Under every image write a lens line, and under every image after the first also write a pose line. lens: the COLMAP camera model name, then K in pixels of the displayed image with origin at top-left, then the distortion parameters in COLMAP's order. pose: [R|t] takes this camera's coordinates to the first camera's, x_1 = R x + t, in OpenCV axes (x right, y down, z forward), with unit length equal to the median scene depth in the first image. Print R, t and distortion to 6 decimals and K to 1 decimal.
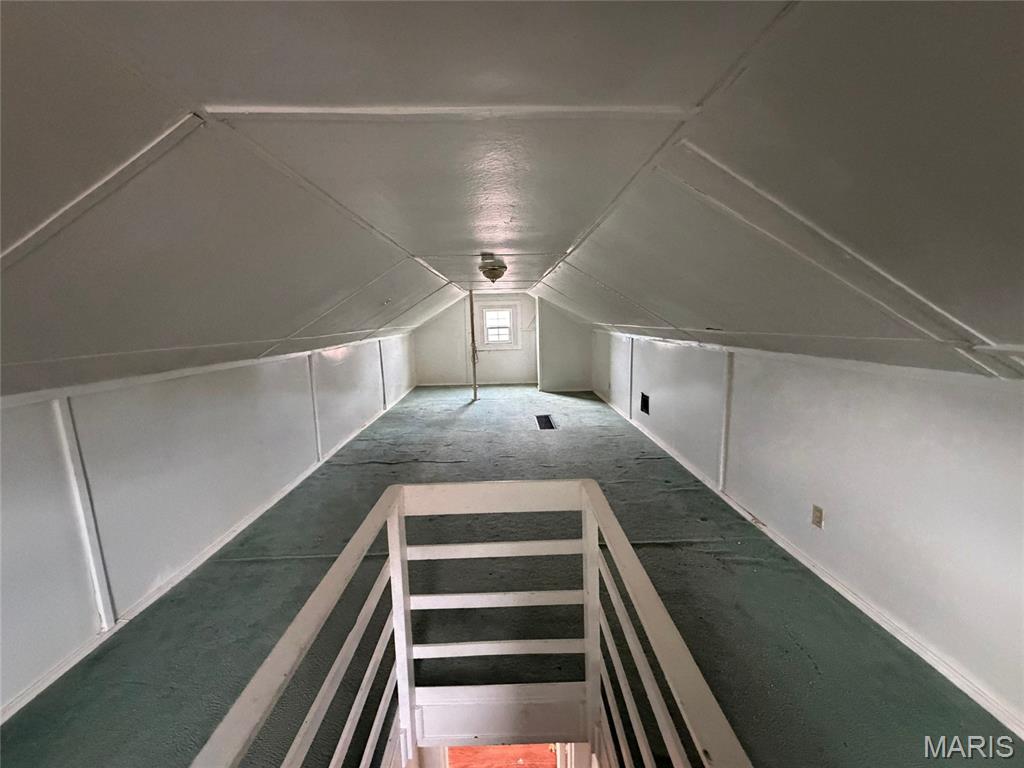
lens RADIAL K [[409.4, 0, 512.6], [0, 409.4, 384.3], [0, 0, 1]] dist [-0.000619, 0.000063]
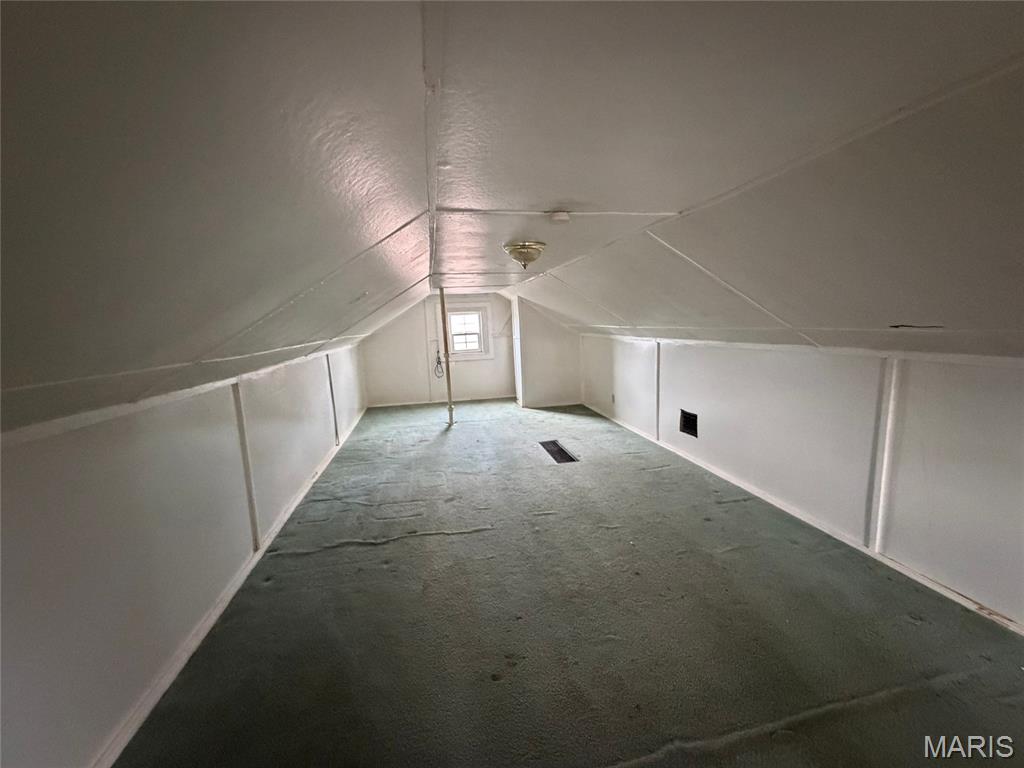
lens RADIAL K [[409.4, 0, 512.8], [0, 409.4, 384.1], [0, 0, 1]] dist [-0.000619, 0.000063]
pose [[0.985364, -0.042873, 0.164986, -0.115341], [0.045318, 0.998911, -0.011084, -0.028670], [-0.164331, 0.018399, 0.986234, 0.201826]]
